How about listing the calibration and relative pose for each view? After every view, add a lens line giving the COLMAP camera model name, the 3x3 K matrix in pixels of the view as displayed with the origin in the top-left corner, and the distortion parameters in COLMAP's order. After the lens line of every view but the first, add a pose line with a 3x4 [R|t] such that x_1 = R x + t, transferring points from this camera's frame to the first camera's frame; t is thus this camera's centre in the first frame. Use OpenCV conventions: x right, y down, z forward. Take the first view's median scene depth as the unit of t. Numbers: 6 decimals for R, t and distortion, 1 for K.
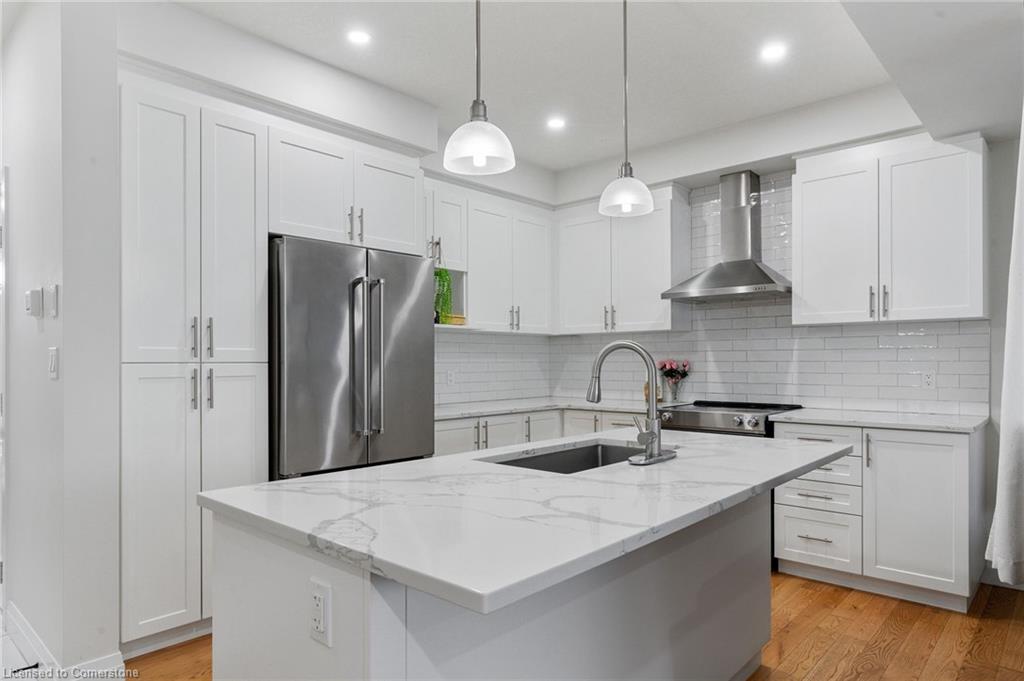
lens RADIAL K [[624.6, 0, 523.4], [0, 624.6, 364.5], [0, 0, 1]] dist [-0.016929, 0.000305]
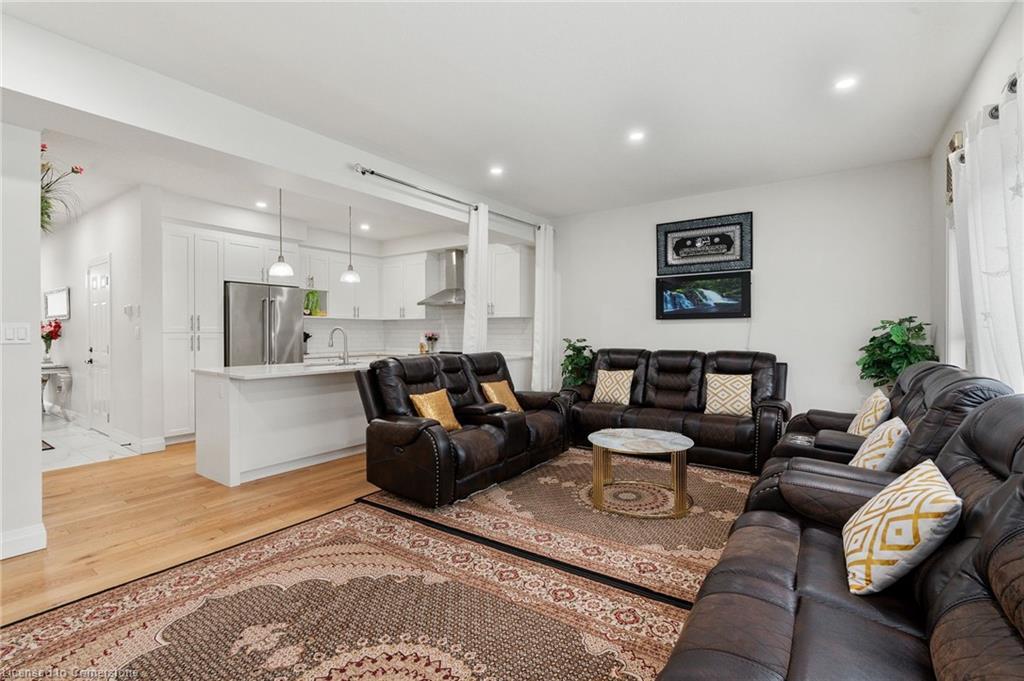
lens RADIAL K [[467.6, 0, 513.3], [0, 467.6, 339.0], [0, 0, 1]] dist [0.000690, -0.000047]
pose [[0.993730, 0.004079, 0.111731, 0.358372], [-0.005016, 0.999955, 0.008110, 0.000301], [-0.111693, -0.008619, 0.993705, -0.666339]]
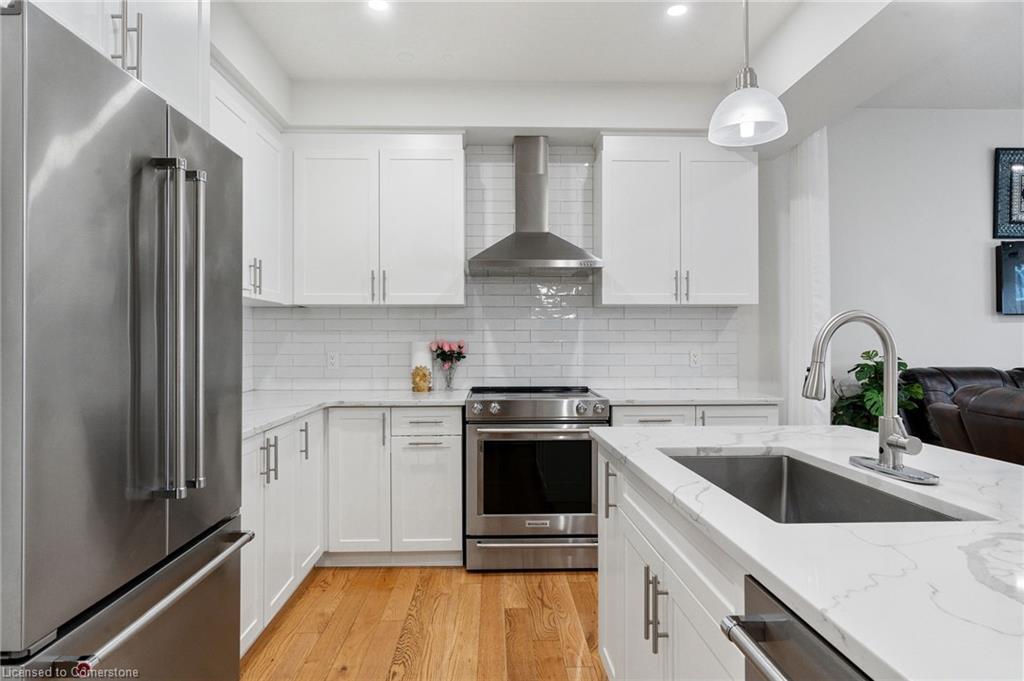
lens RADIAL K [[660.7, 0, 513.2], [0, 660.7, 334.2], [0, 0, 1]] dist [0.019377, -0.001874]
pose [[0.715077, 0.010199, 0.698971, -0.338030], [0.002255, 0.999855, -0.016897, -0.000305], [-0.699042, 0.013658, 0.714950, 0.311156]]
